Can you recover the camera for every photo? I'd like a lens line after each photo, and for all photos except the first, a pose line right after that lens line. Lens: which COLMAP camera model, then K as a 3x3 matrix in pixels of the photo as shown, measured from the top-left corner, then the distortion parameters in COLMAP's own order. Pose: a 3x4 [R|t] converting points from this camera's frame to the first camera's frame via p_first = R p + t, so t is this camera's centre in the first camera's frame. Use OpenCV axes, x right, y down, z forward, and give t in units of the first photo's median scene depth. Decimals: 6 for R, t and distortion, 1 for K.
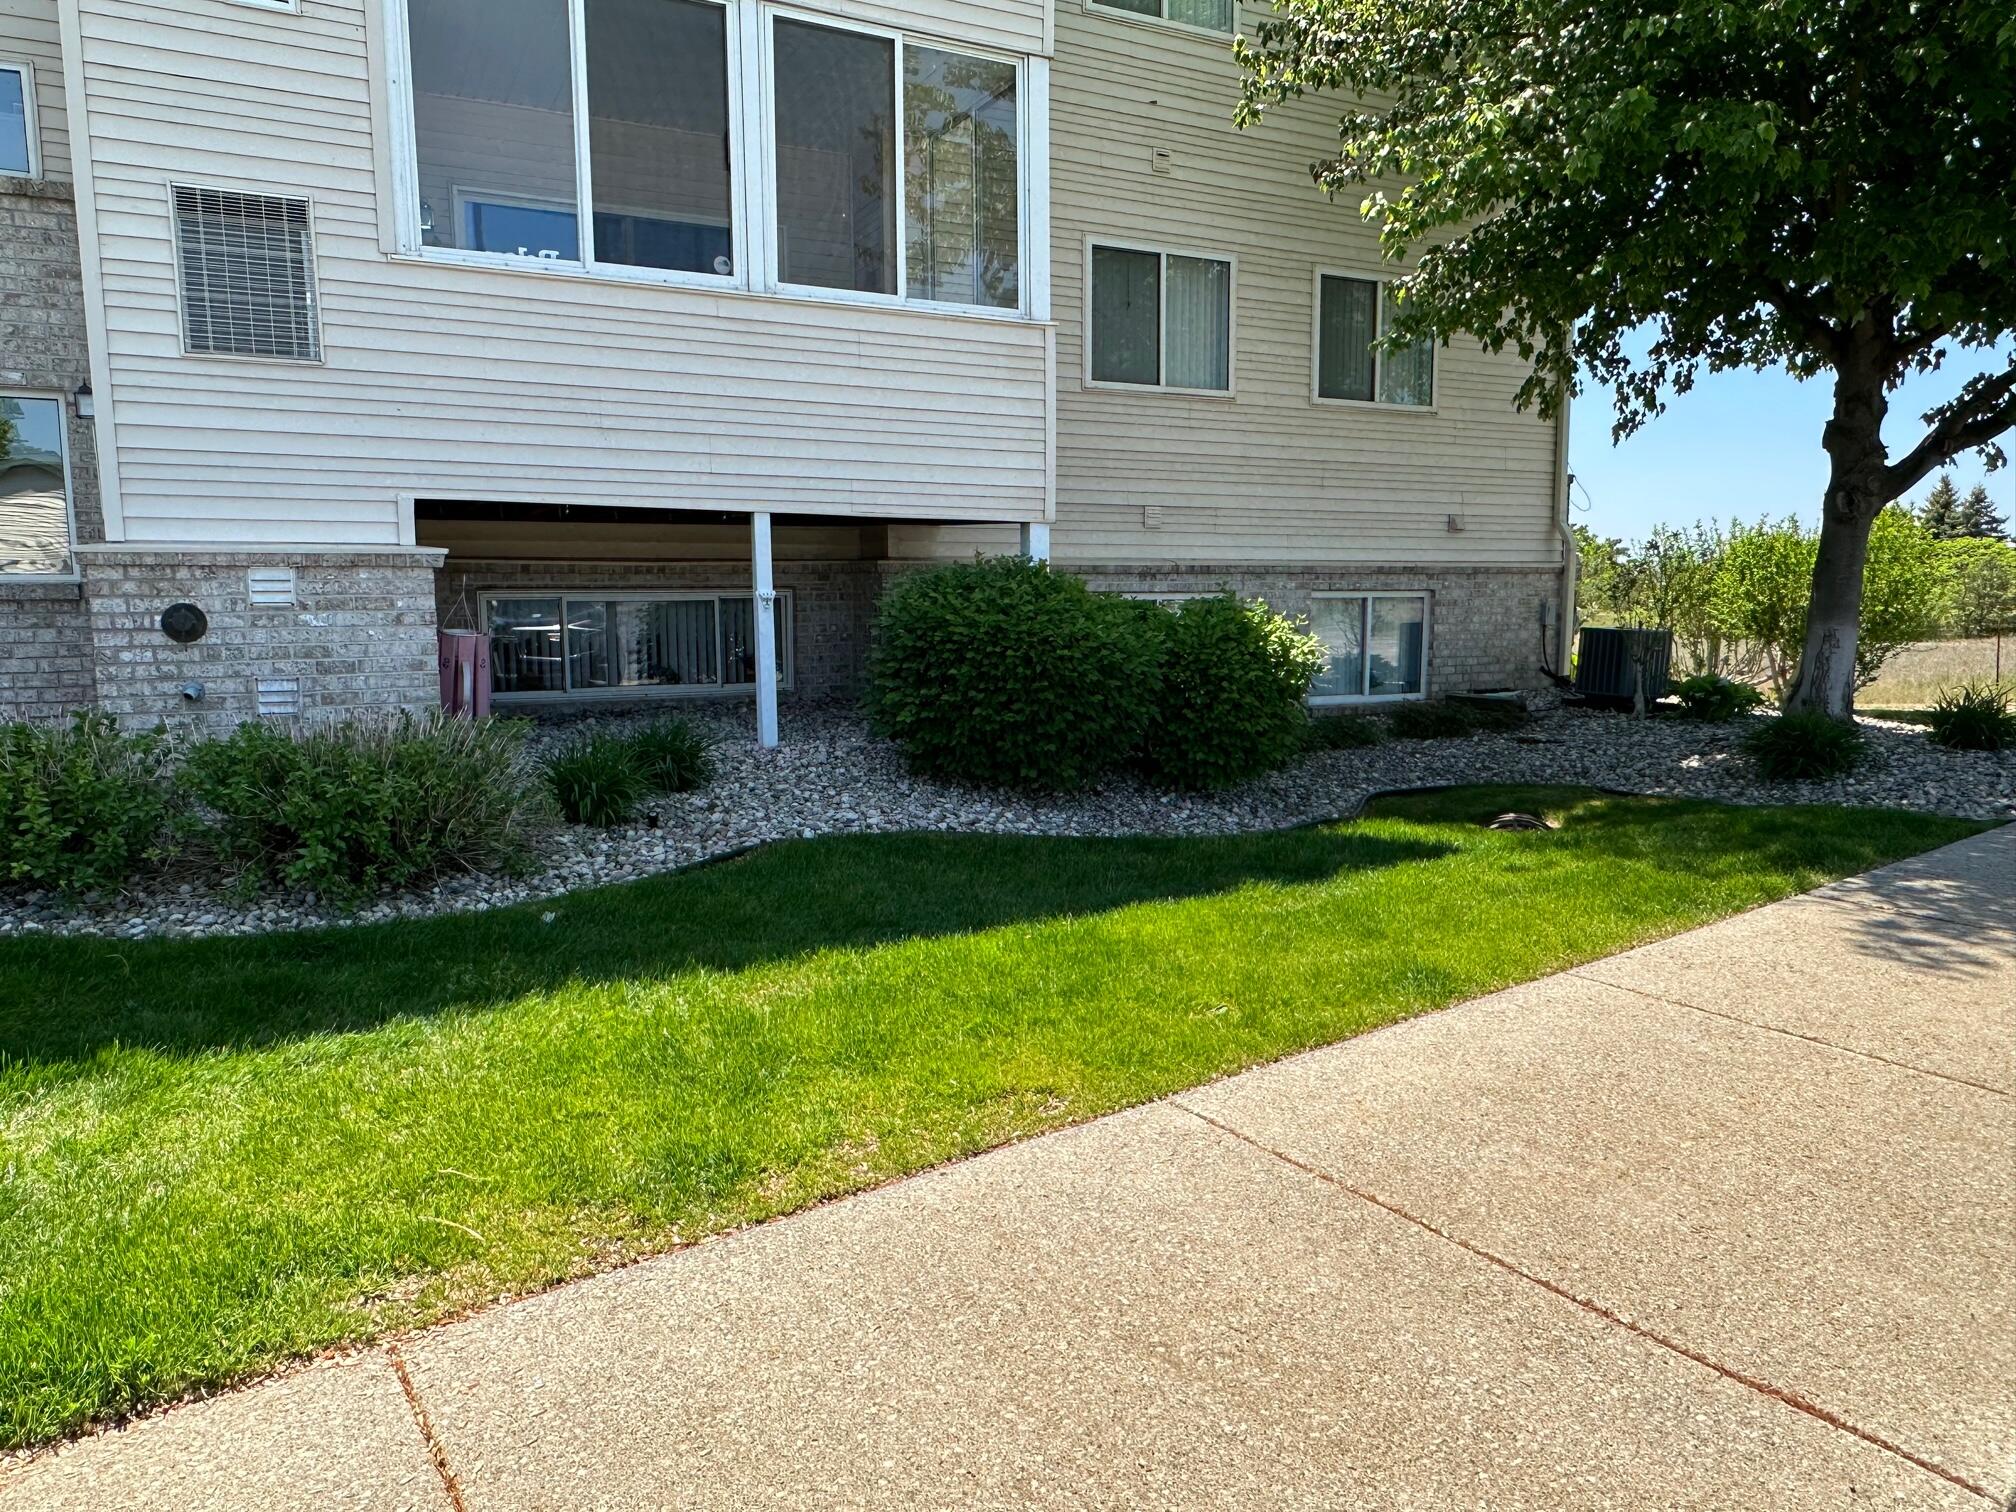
lens RADIAL K [[1325.7, 0, 1008.0], [0, 1325.7, 756.0], [0, 0, 1]] dist [0.006454, -0.000176]
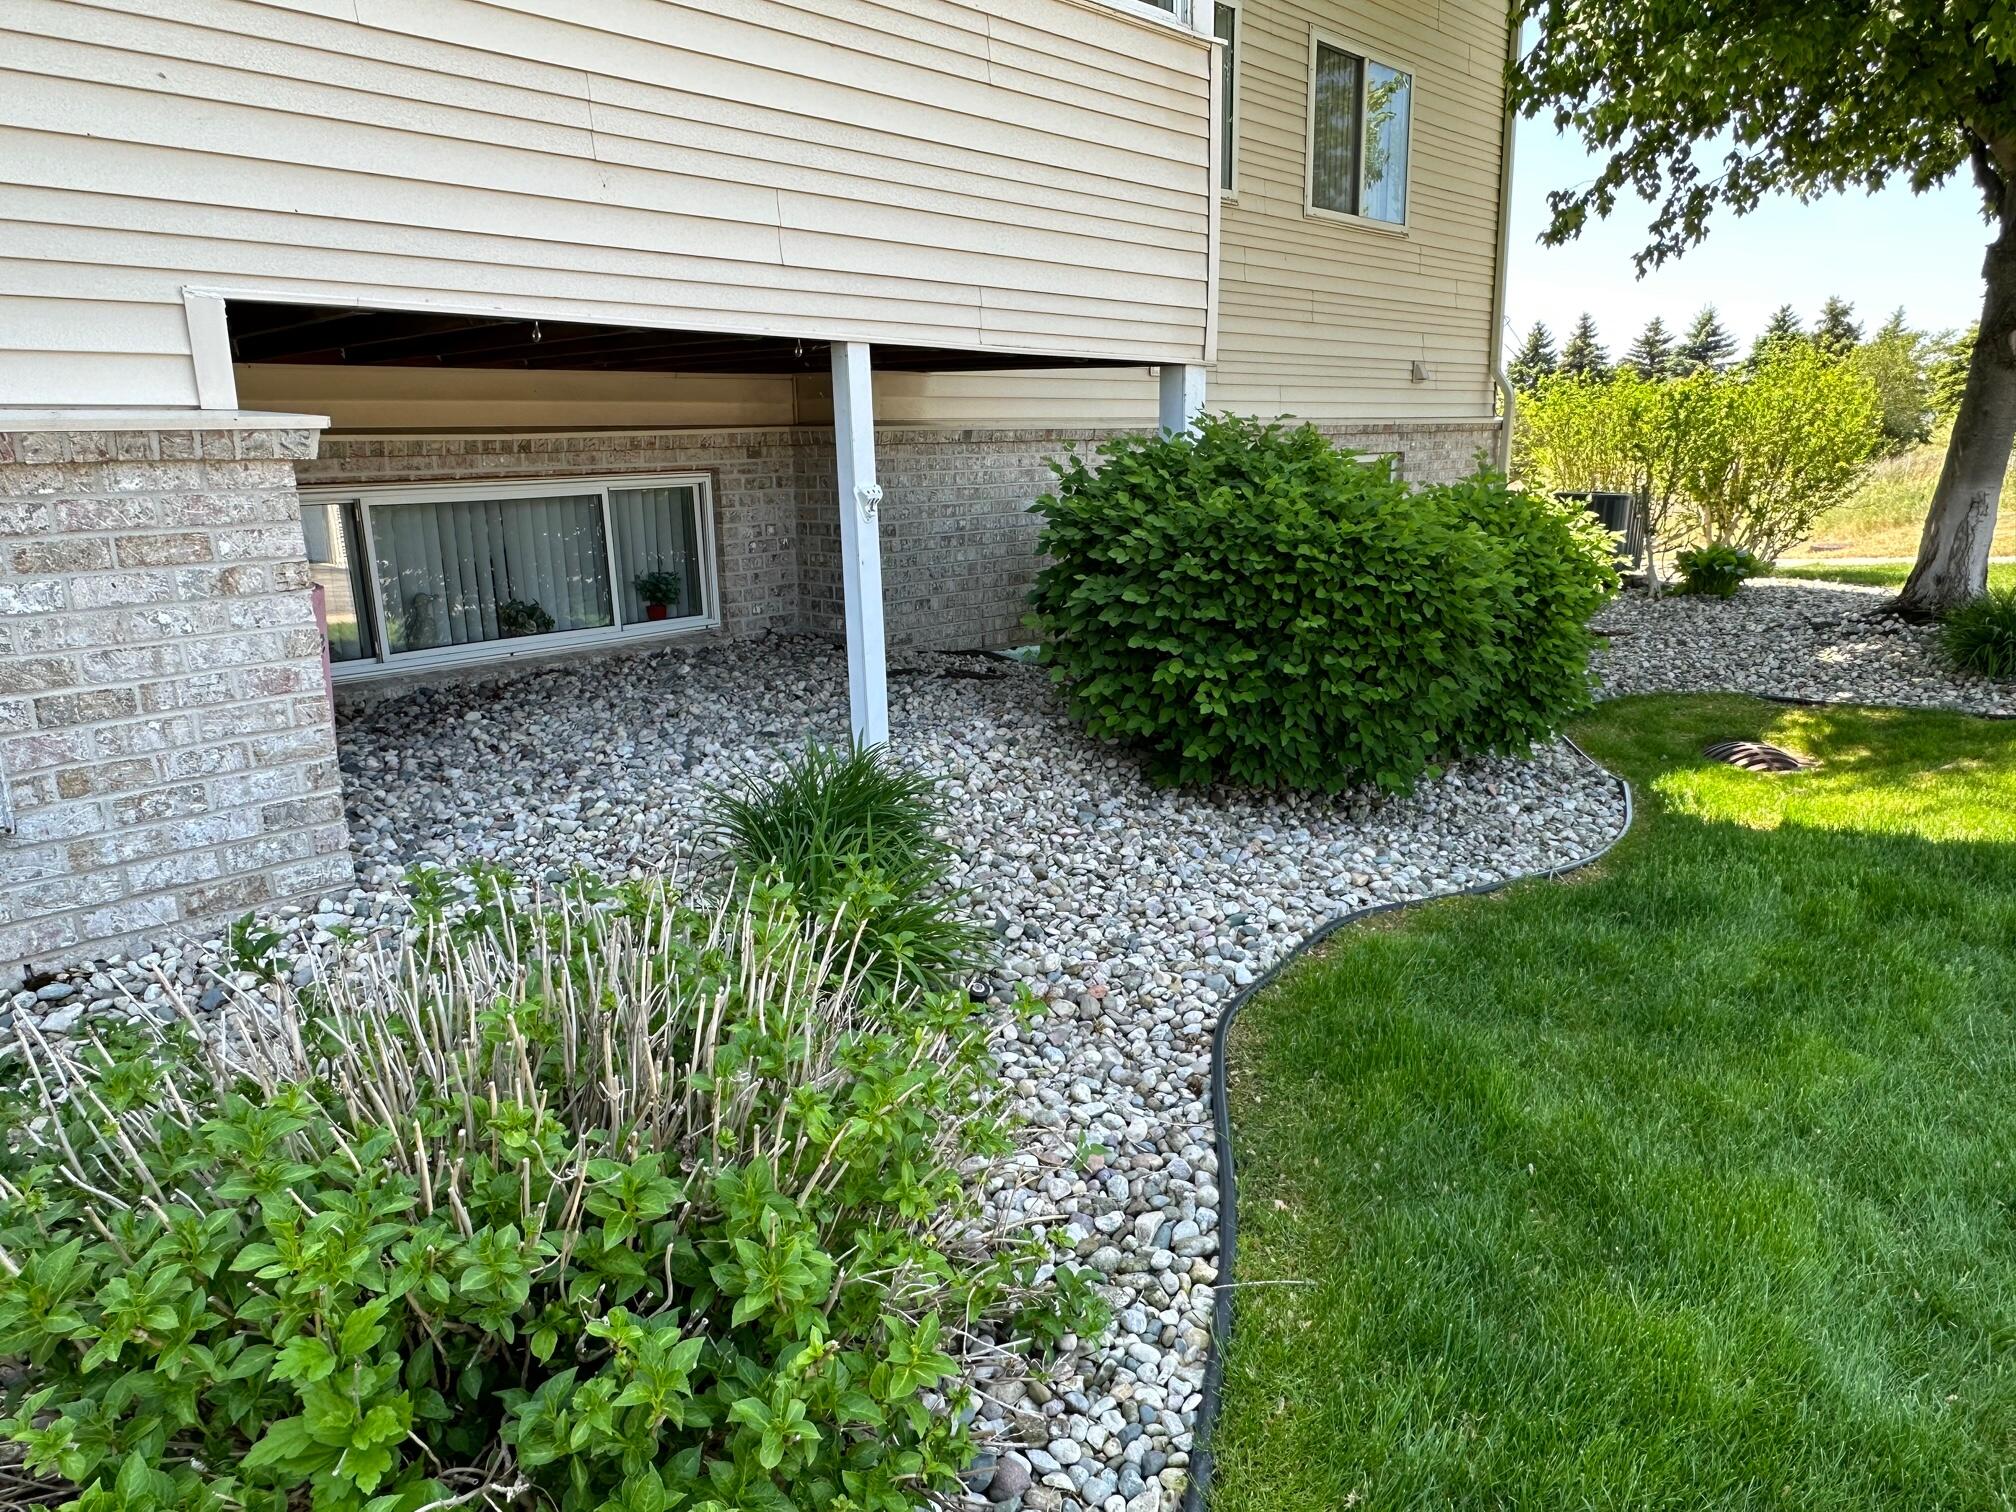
lens RADIAL K [[1306.5, 0, 1008.0], [0, 1306.5, 756.0], [0, 0, 1]] dist [-0.005058, -0.002400]
pose [[0.948046, -0.089639, 0.305244, -0.307643], [0.056267, 0.991603, 0.116438, -0.071798], [-0.313118, -0.093213, 0.945129, 0.445598]]
